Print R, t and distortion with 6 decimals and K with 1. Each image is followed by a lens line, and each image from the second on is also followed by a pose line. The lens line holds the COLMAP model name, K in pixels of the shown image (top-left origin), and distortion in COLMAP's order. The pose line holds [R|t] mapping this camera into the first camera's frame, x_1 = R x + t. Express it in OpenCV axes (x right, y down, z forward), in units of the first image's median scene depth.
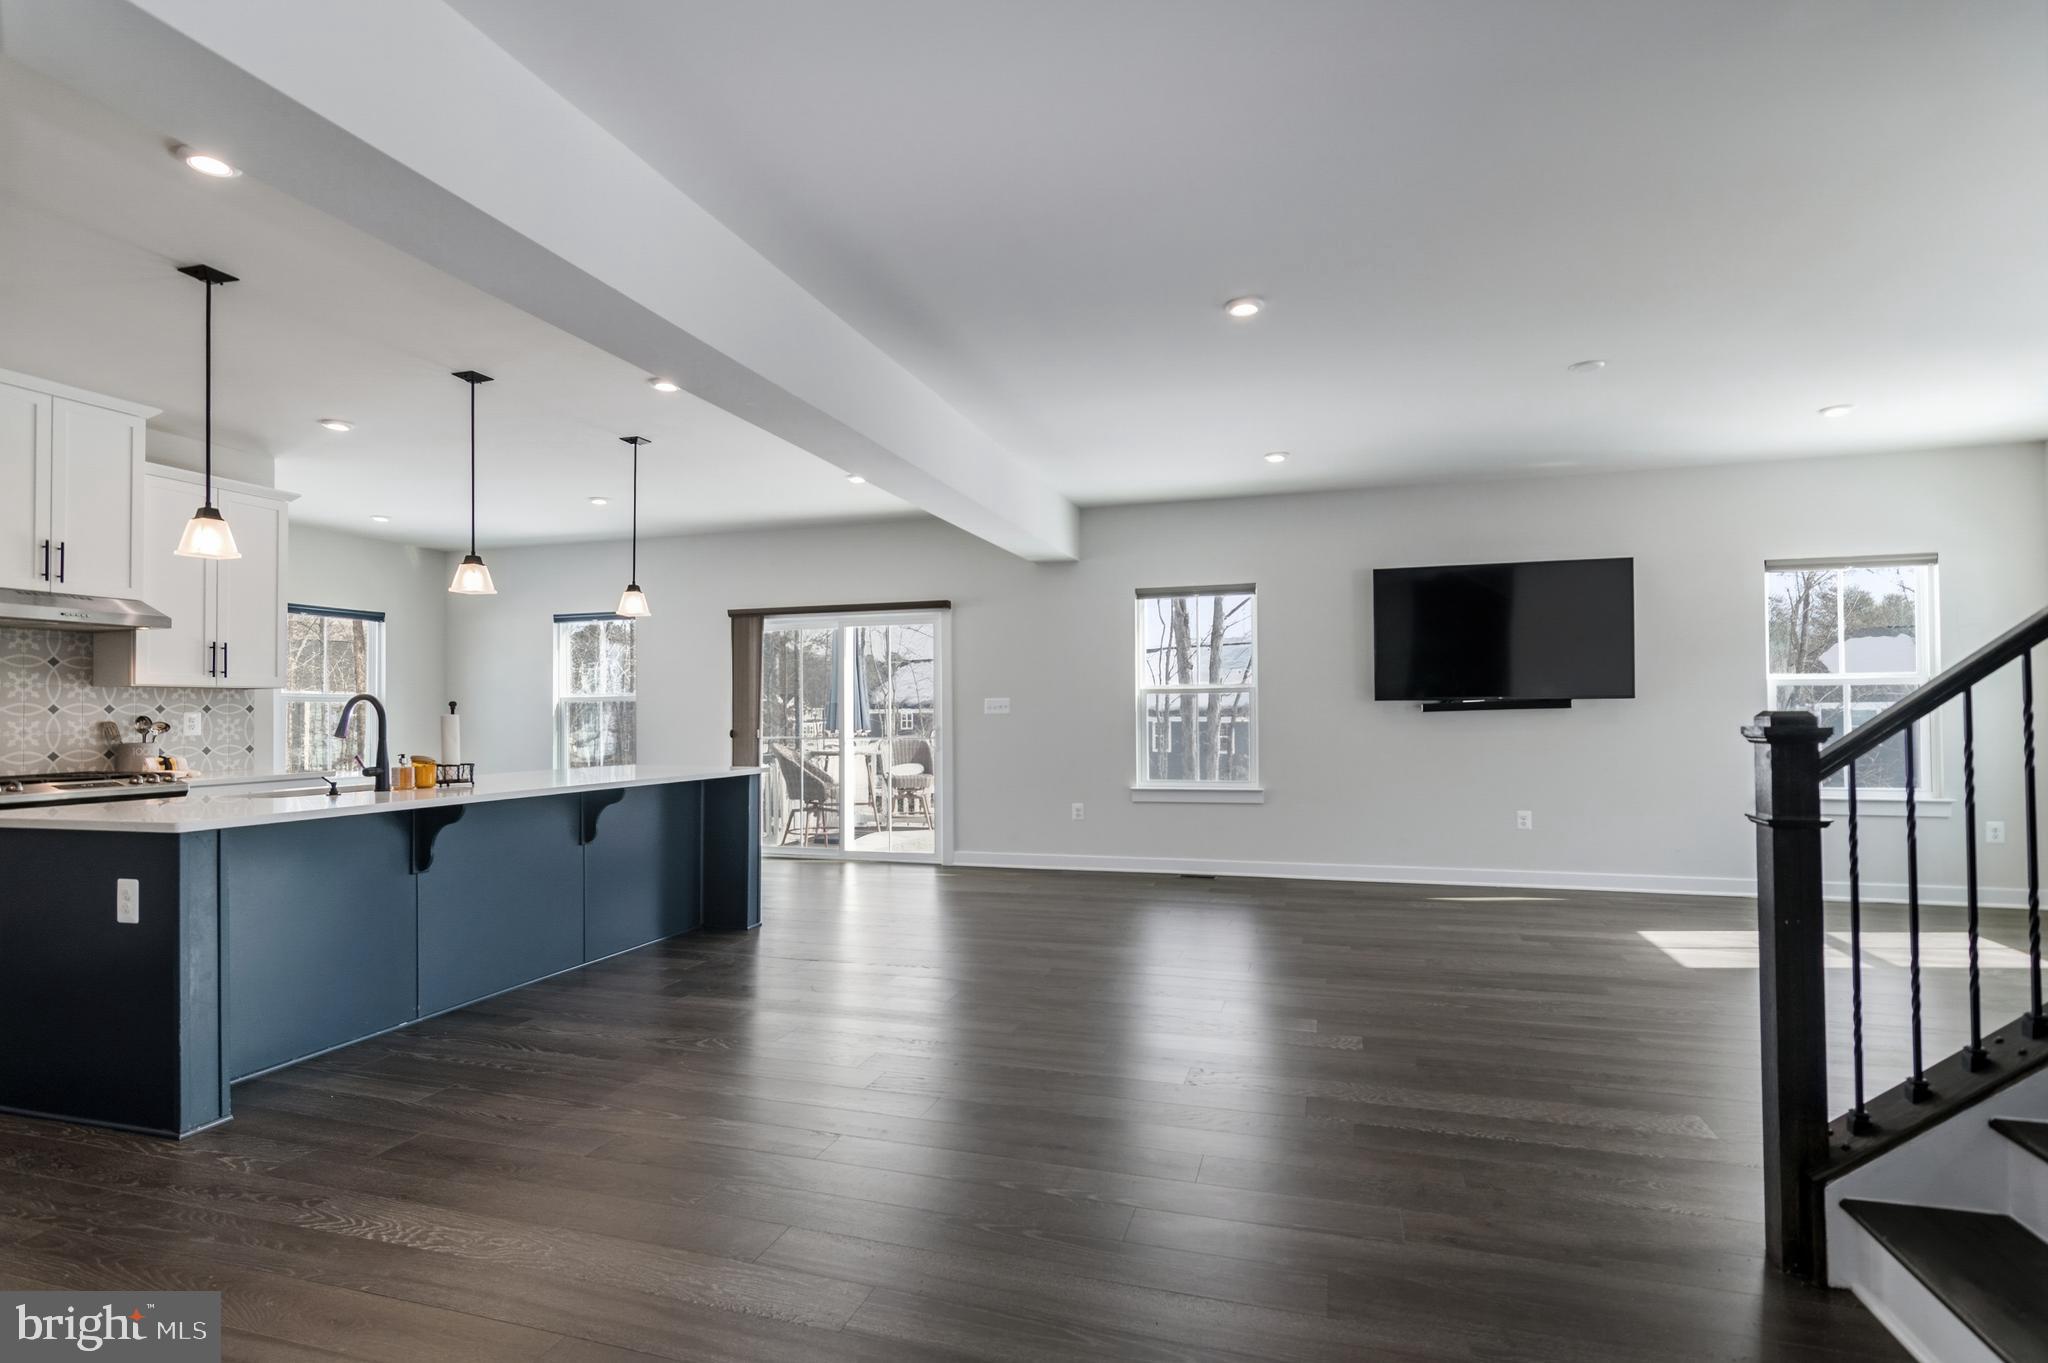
lens RADIAL K [[1005.0, 0, 1026.8], [0, 1005.0, 695.3], [0, 0, 1]] dist [0.000080, 0.000478]
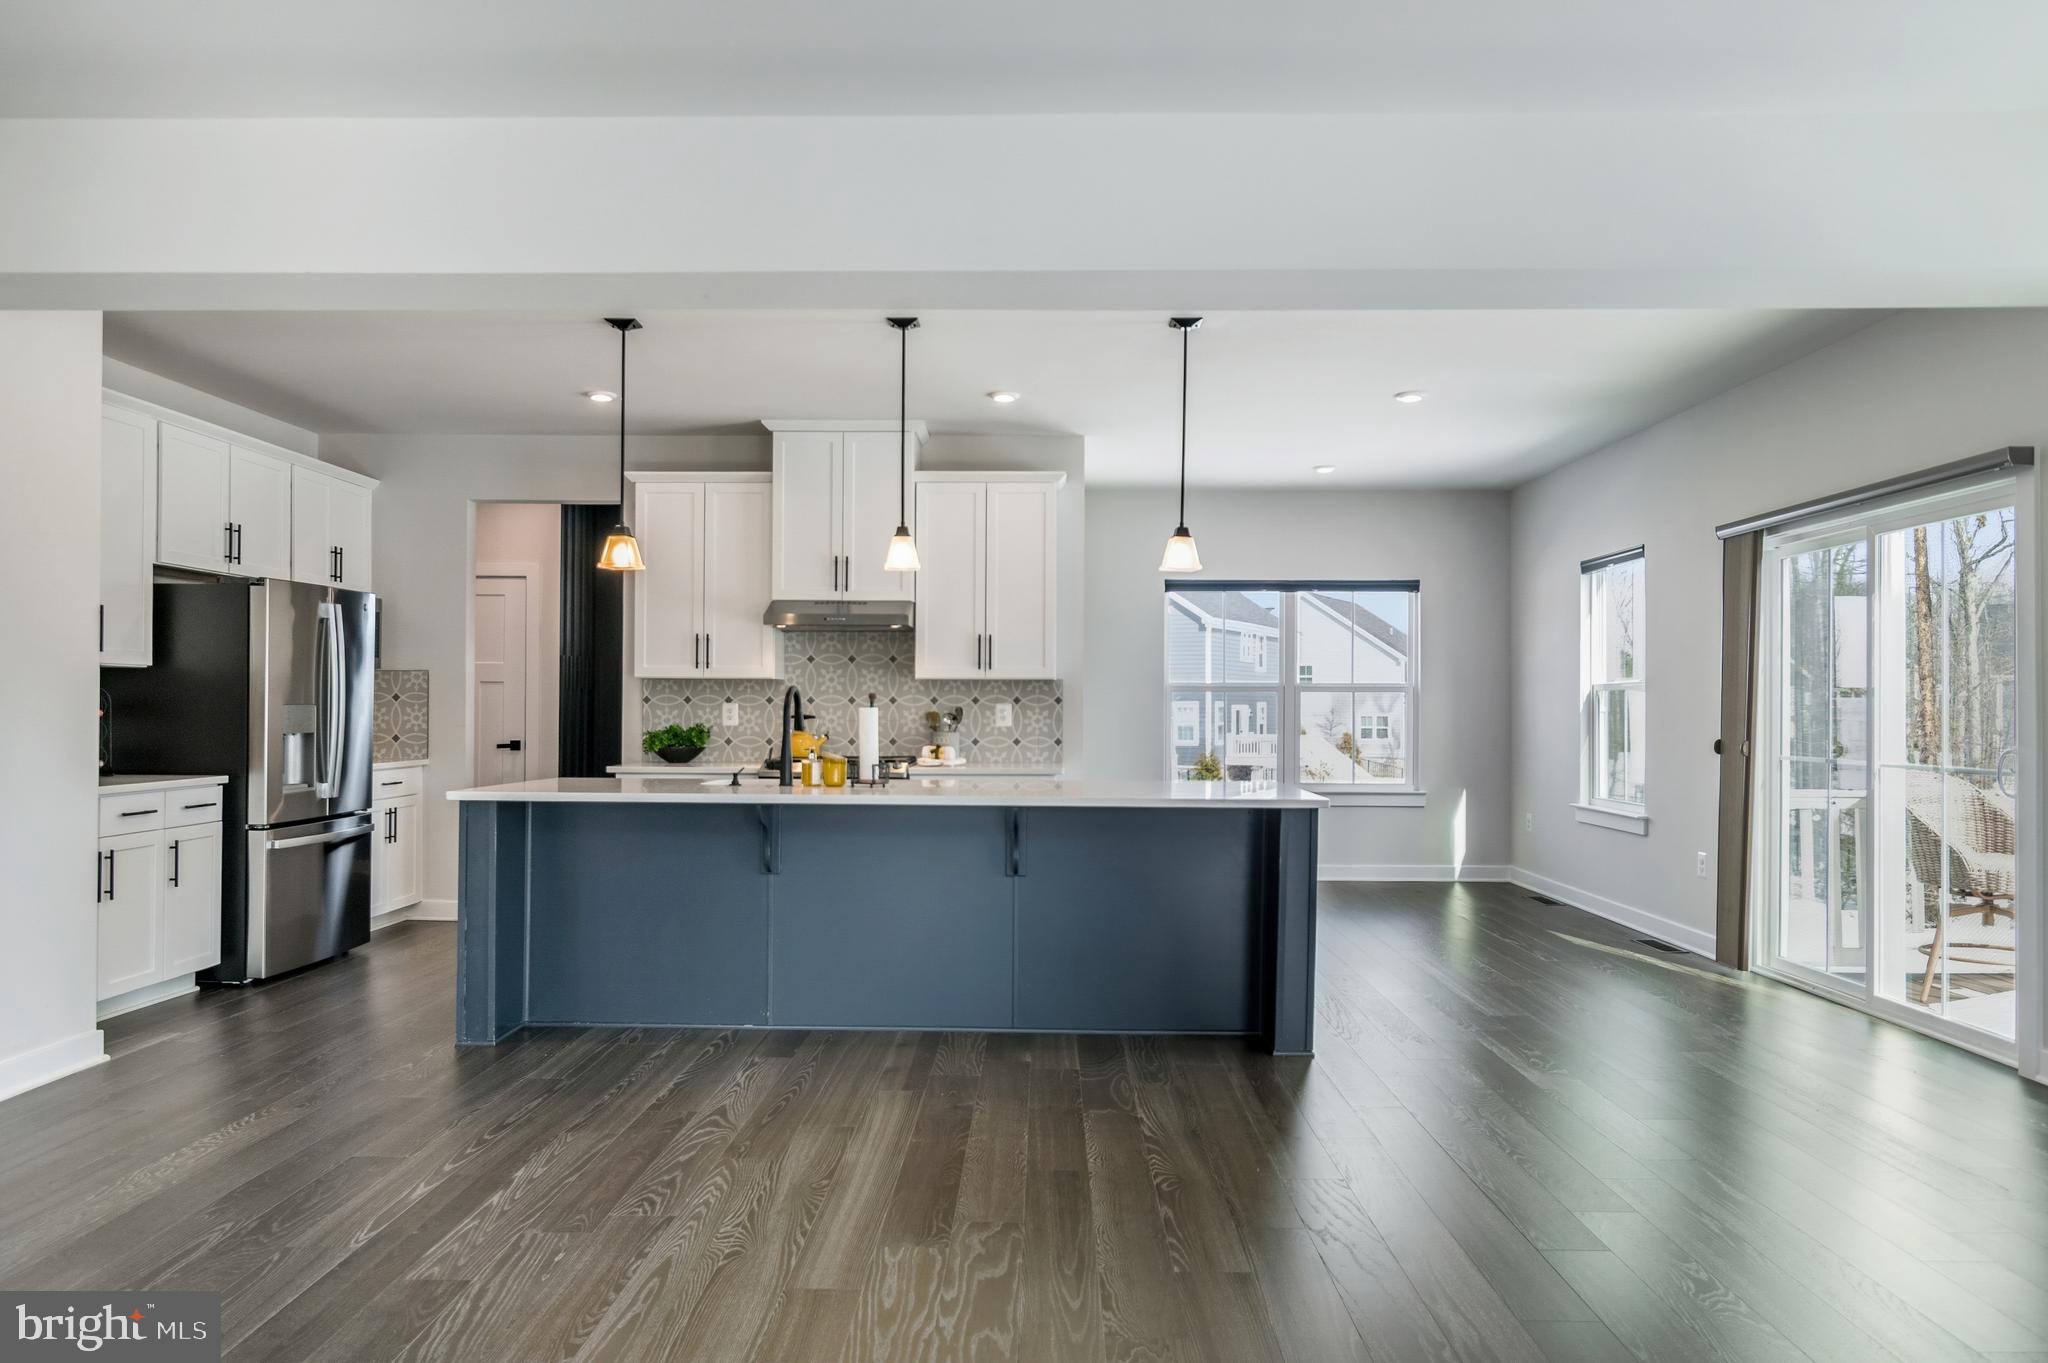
lens RADIAL K [[1350.6, 0, 998.5], [0, 1350.6, 701.0], [0, 0, 1]] dist [-0.007858, 0.013385]
pose [[0.262087, 0.004143, -0.965035, 0.528847], [0.010675, 0.999917, 0.007192, 0.004416], [0.964985, -0.012187, 0.262021, 0.673402]]
